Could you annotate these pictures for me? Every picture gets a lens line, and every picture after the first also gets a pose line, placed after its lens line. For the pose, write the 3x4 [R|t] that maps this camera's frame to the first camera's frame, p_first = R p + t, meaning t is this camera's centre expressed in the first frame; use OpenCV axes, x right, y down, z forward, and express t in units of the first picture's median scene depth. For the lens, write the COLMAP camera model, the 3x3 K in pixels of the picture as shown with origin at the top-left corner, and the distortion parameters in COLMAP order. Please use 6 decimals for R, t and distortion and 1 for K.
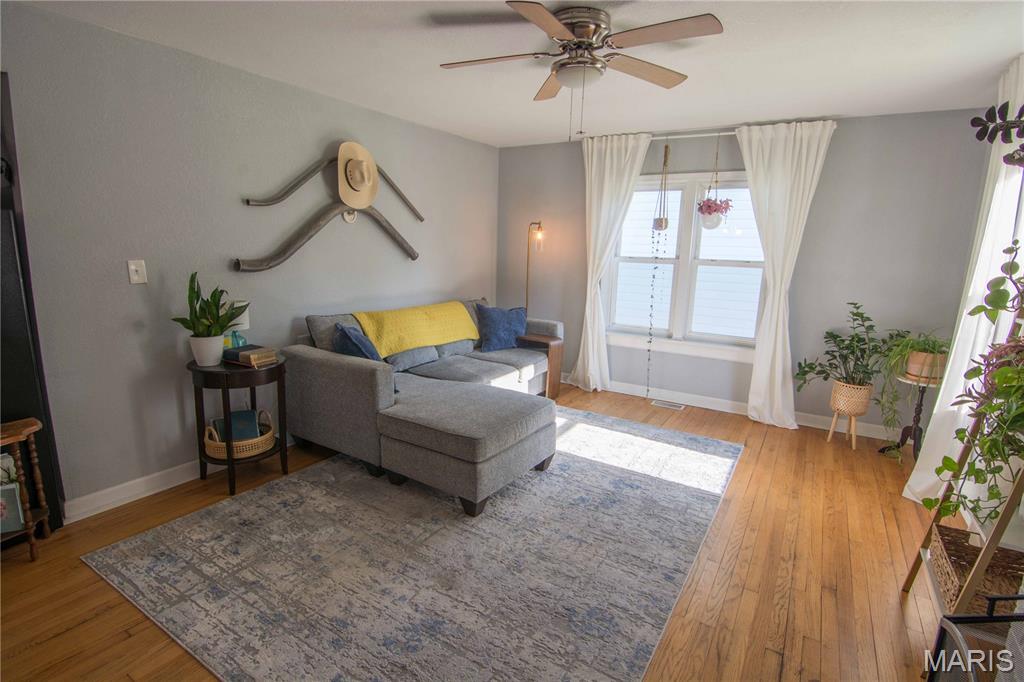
lens RADIAL K [[497.4, 0, 515.0], [0, 497.4, 339.9], [0, 0, 1]] dist [-0.016018, -0.000621]
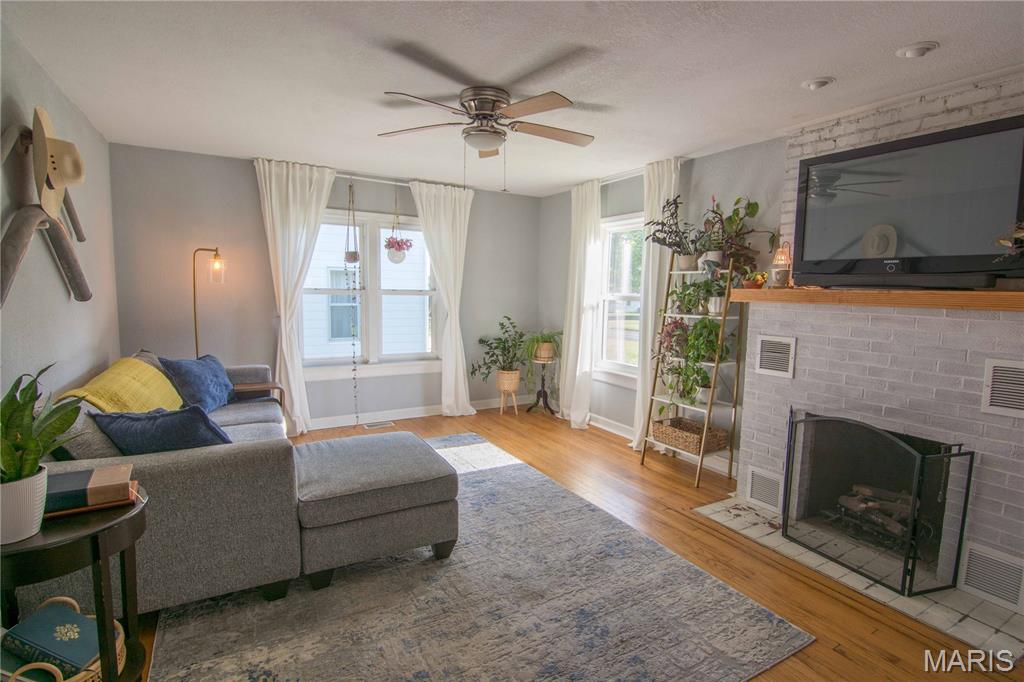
lens RADIAL K [[497.4, 0, 515.0], [0, 497.4, 339.9], [0, 0, 1]] dist [-0.016018, -0.000621]
pose [[0.471305, -0.110207, 0.875058, -0.529716], [0.154624, 0.987121, 0.041041, -0.054724], [-0.868311, 0.115963, 0.482275, 0.231976]]
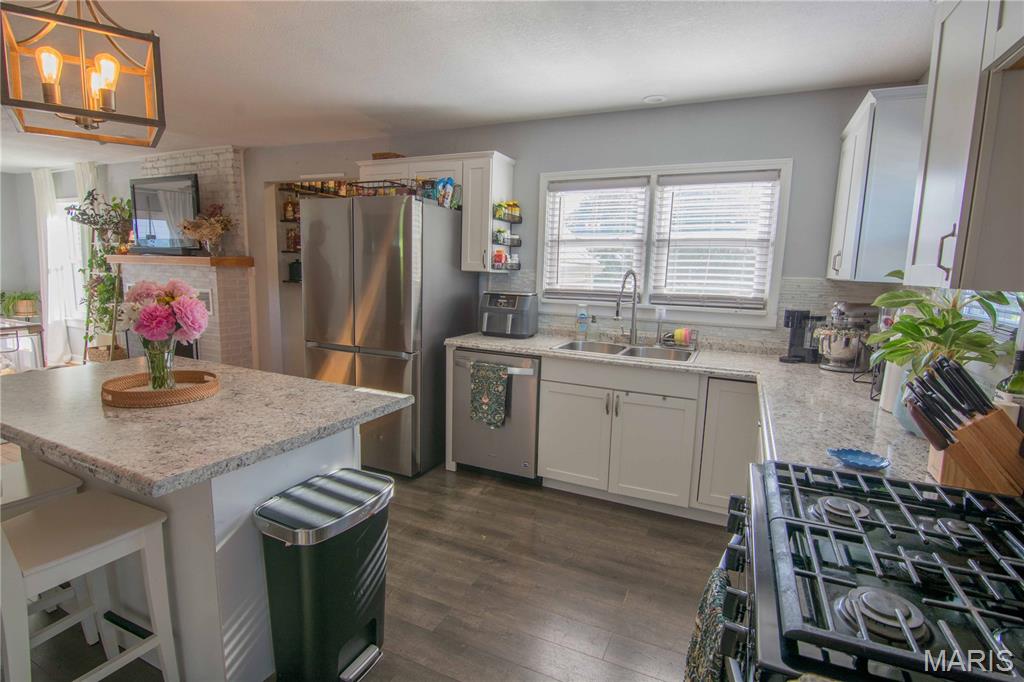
lens RADIAL K [[497.4, 0, 515.0], [0, 497.4, 339.9], [0, 0, 1]] dist [-0.016018, -0.000621]
pose [[-0.119029, -0.176142, 0.977142, -1.046647], [0.146158, 0.970309, 0.192715, 0.069709], [-0.982074, 0.165756, -0.089750, -0.555834]]
